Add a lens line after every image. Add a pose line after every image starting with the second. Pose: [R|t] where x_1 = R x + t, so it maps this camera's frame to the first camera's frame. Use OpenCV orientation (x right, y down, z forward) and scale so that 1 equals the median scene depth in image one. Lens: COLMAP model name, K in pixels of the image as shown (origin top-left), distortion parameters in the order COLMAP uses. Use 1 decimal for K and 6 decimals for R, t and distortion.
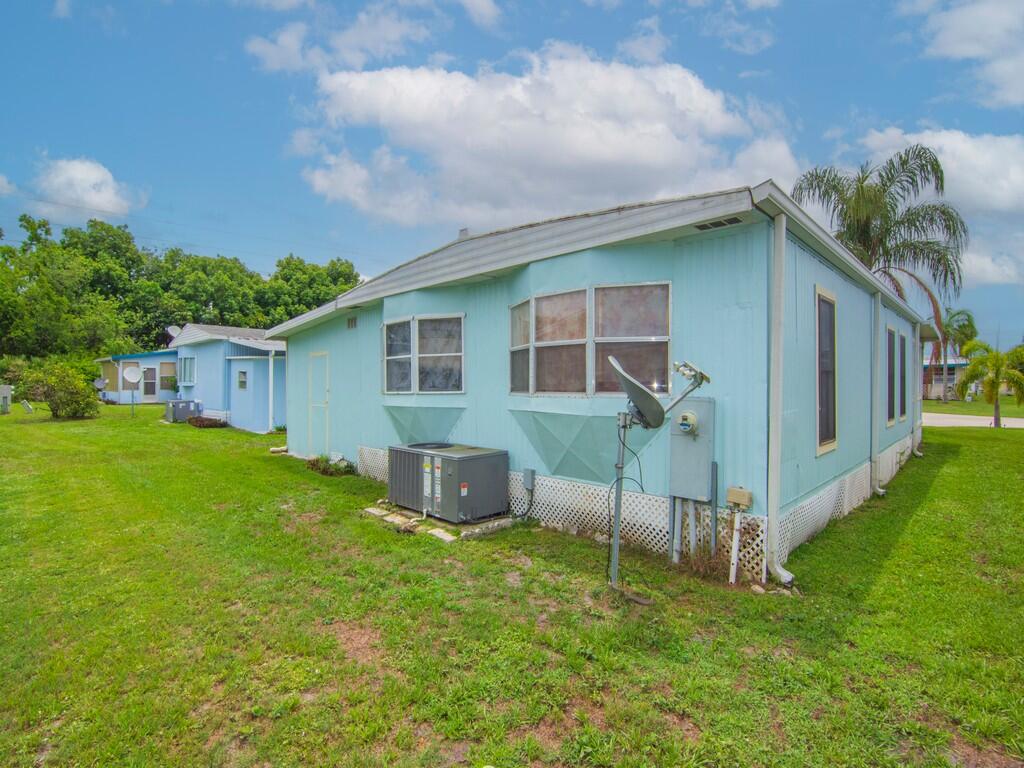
lens RADIAL K [[490.4, 0, 508.0], [0, 490.4, 384.4], [0, 0, 1]] dist [-0.009044, 0.000043]
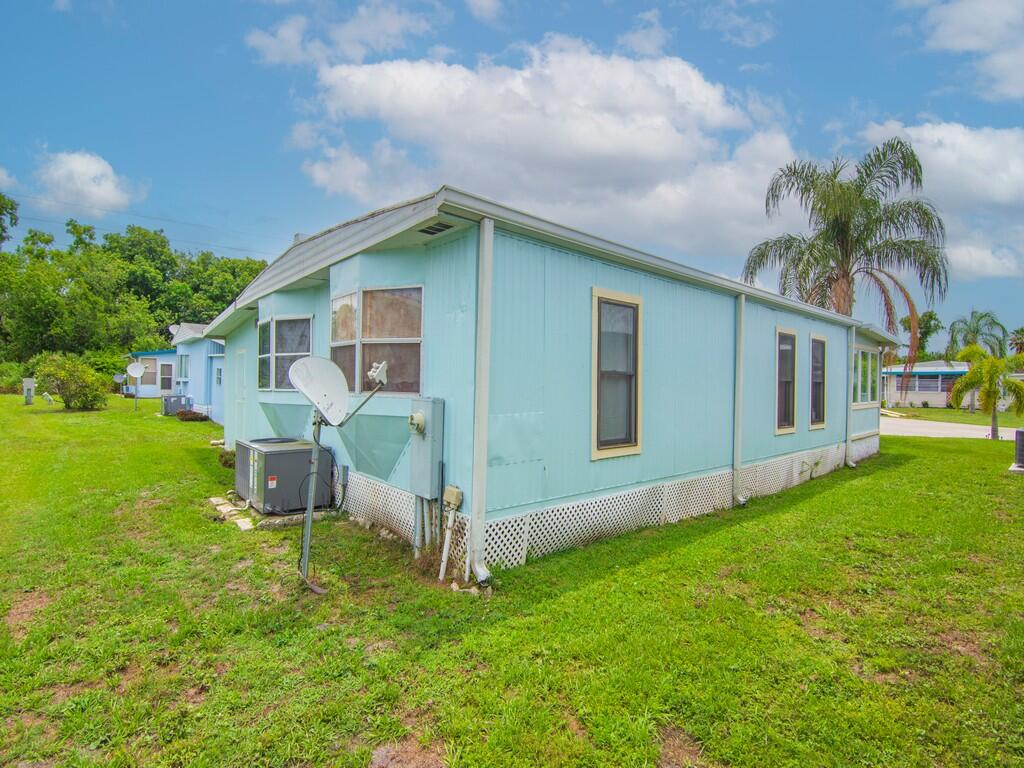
lens RADIAL K [[490.4, 0, 508.0], [0, 490.4, 384.4], [0, 0, 1]] dist [-0.009044, 0.000043]
pose [[0.996709, 0.015830, -0.079498, 0.370435], [-0.015964, 0.999872, -0.001059, -0.001730], [0.079472, 0.002324, 0.996834, -0.005560]]
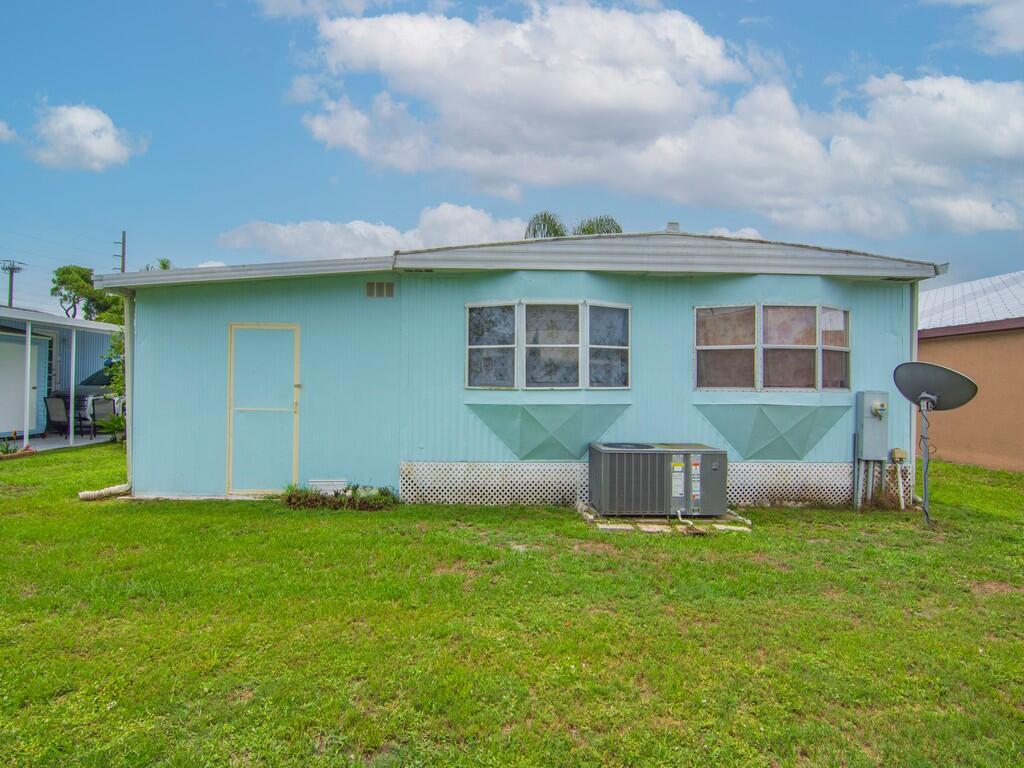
lens RADIAL K [[490.7, 0, 512.0], [0, 490.7, 384.0], [0, 0, 1]] dist [-0.002450, -0.011360]
pose [[0.690446, 0.014710, 0.723234, -0.850347], [-0.011059, 0.999891, -0.009780, 0.018303], [-0.723299, -0.001246, 0.690534, 0.455846]]
